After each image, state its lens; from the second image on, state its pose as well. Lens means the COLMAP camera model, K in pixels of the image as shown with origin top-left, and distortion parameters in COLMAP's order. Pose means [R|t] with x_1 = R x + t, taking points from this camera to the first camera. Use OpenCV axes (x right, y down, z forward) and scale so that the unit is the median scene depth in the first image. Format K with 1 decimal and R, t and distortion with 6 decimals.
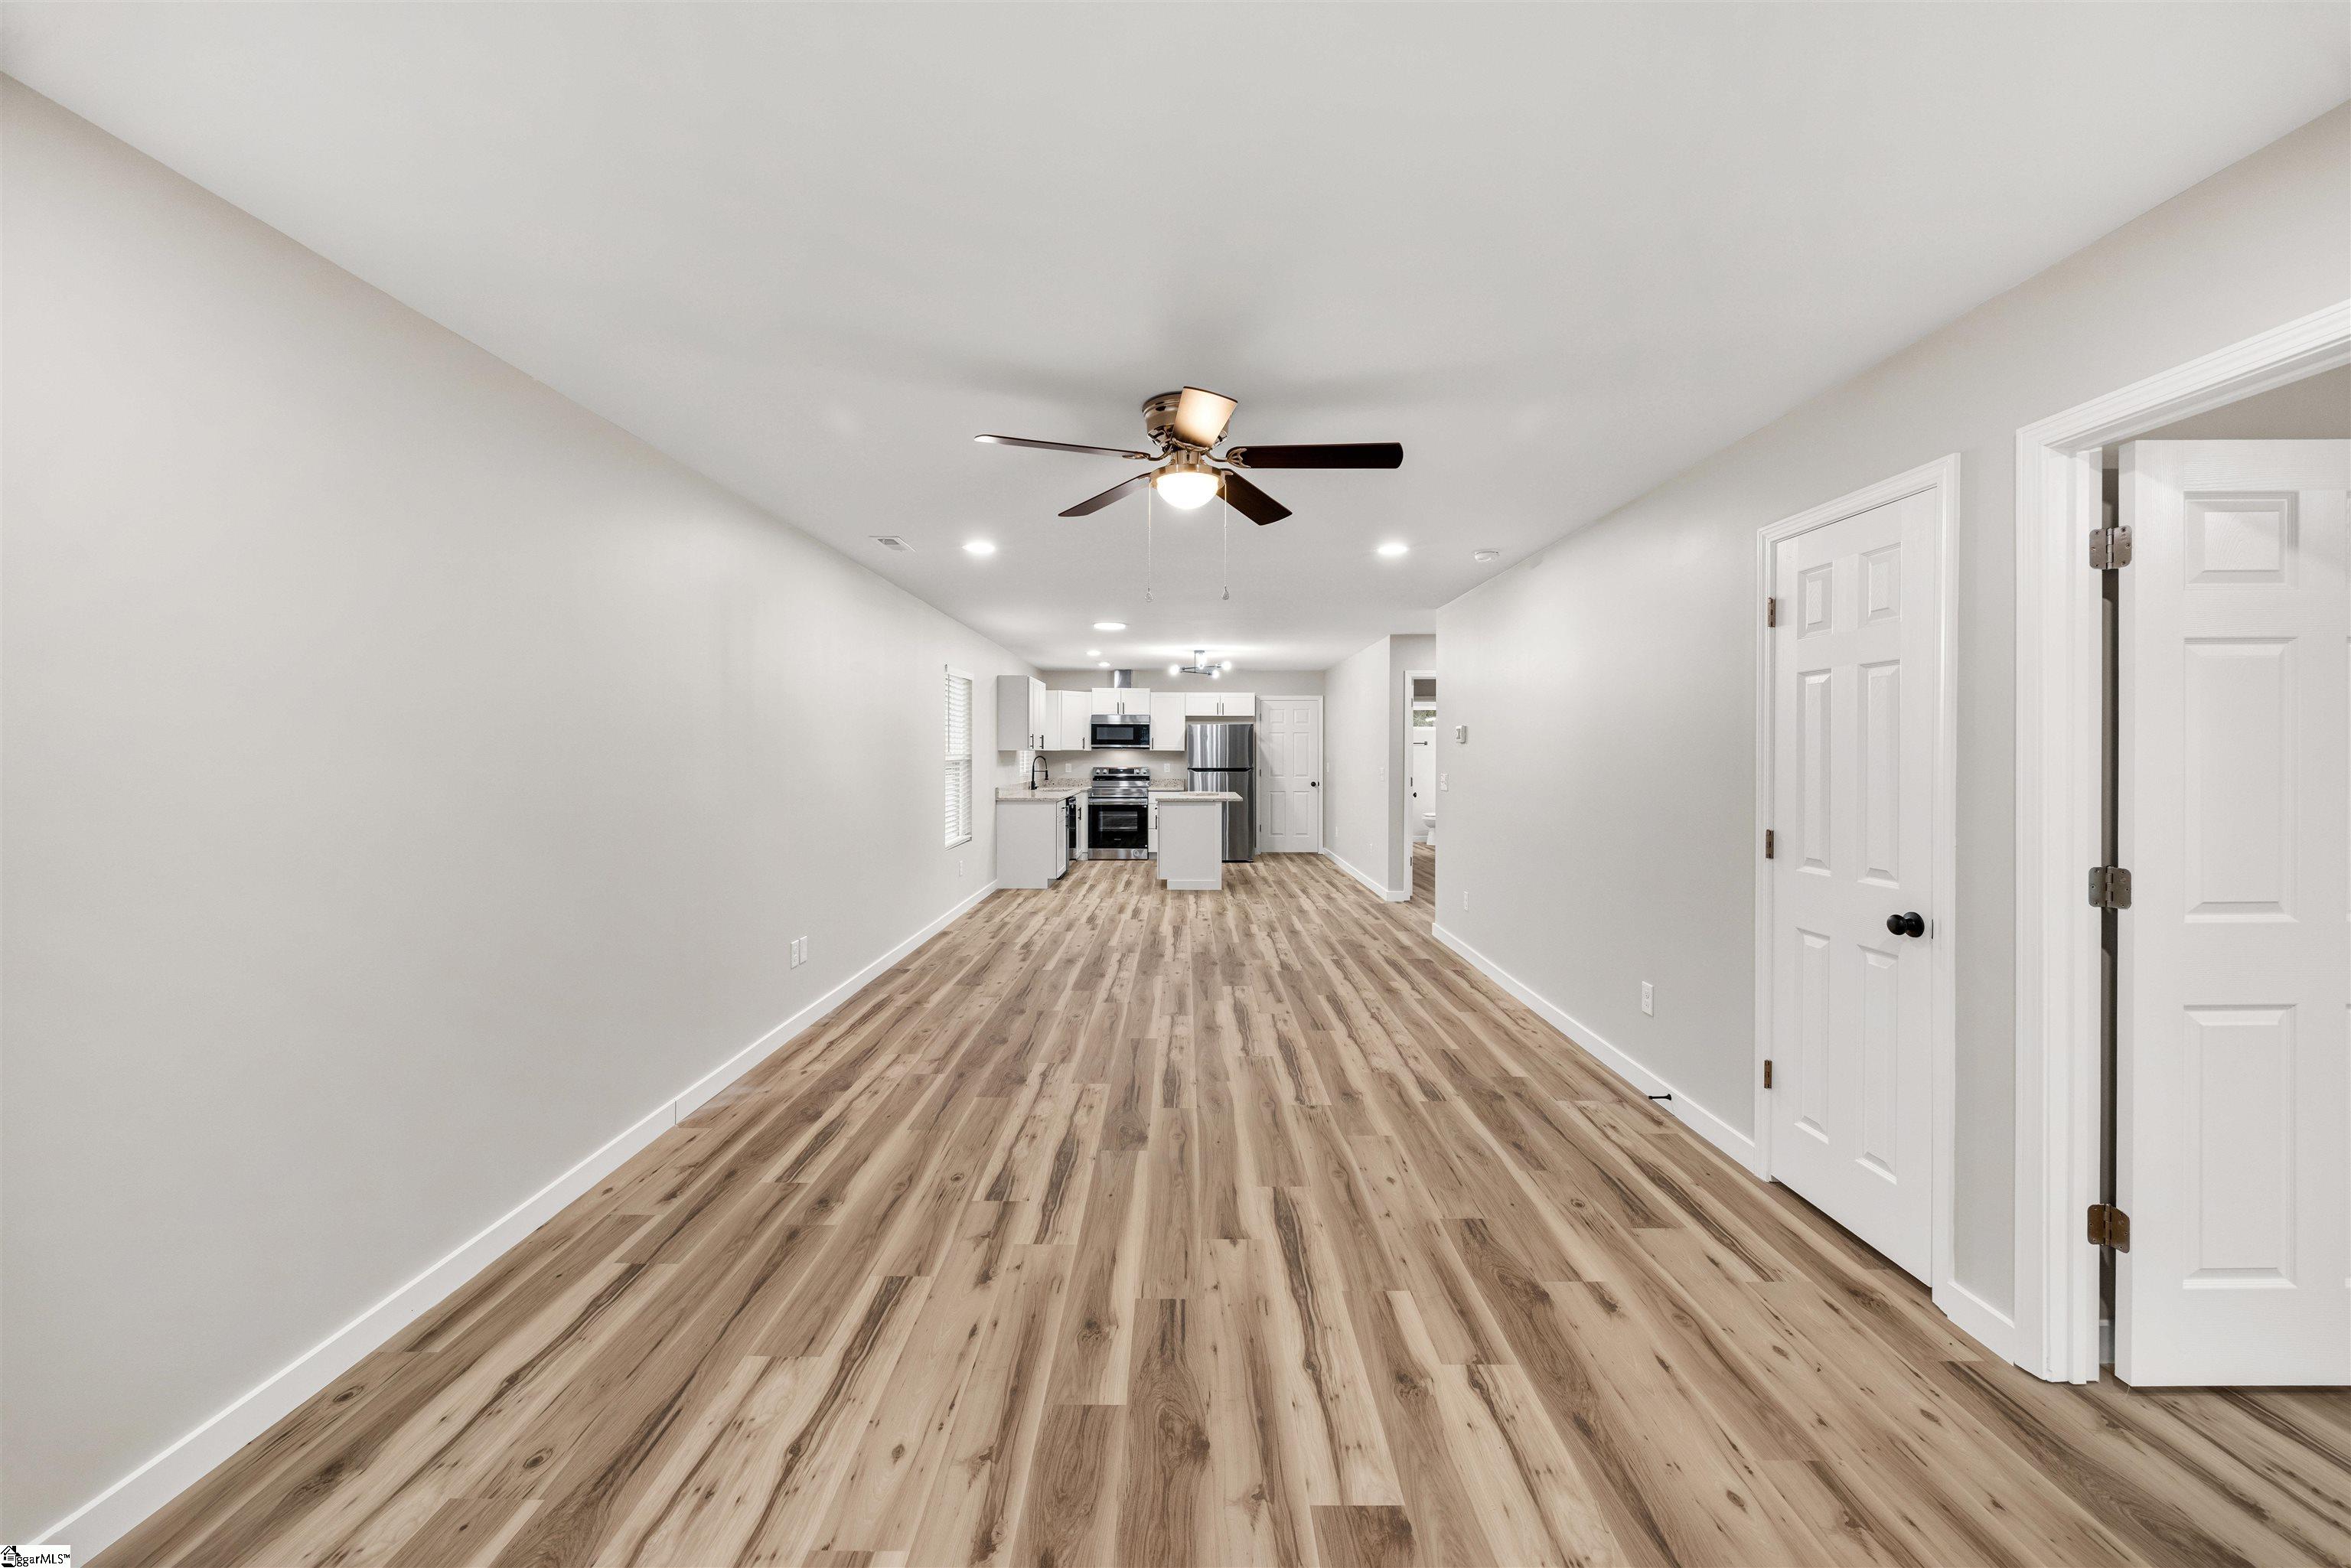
lens RADIAL K [[1896.4, 0, 1173.5], [0, 1896.4, 776.3], [0, 0, 1]] dist [0.000355, 0.000144]
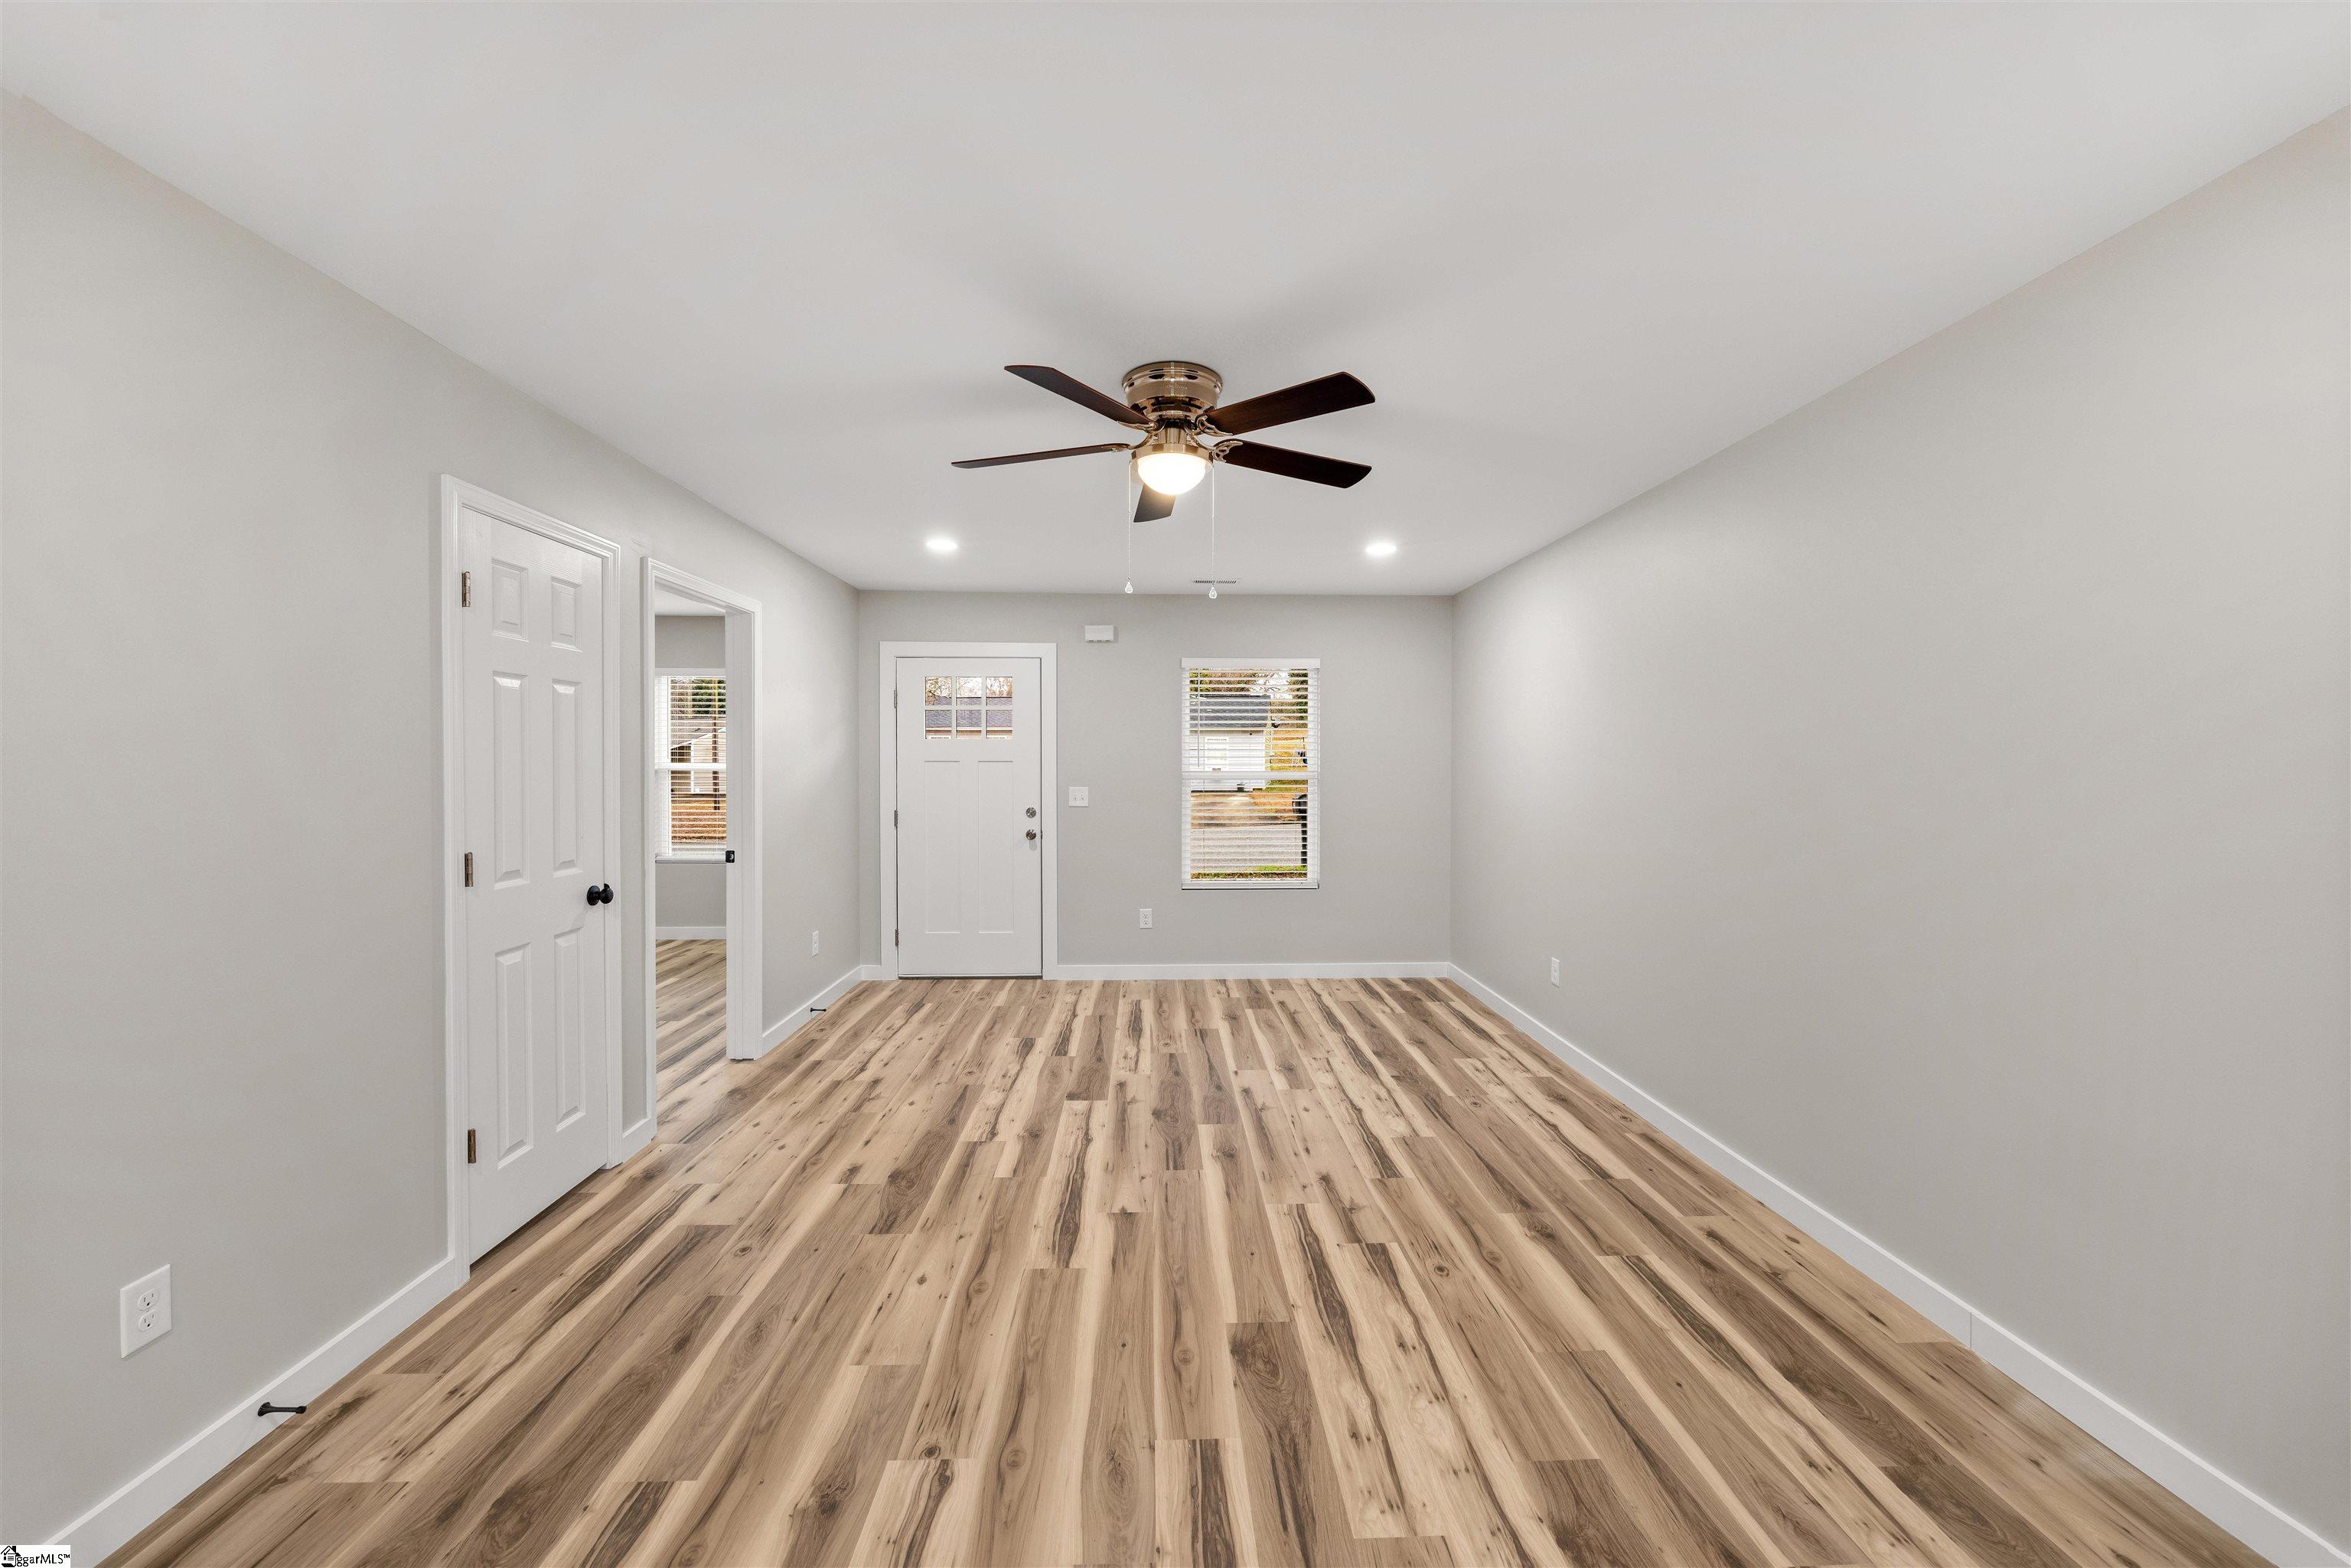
lens RADIAL K [[1896.4, 0, 1174.3], [0, 1896.4, 781.5], [0, 0, 1]] dist [0.000355, 0.000144]
pose [[-0.999810, -0.004751, -0.018898, 0.023529], [-0.005196, 0.999709, 0.023574, -0.026796], [0.018781, 0.023668, -0.999543, 2.011116]]
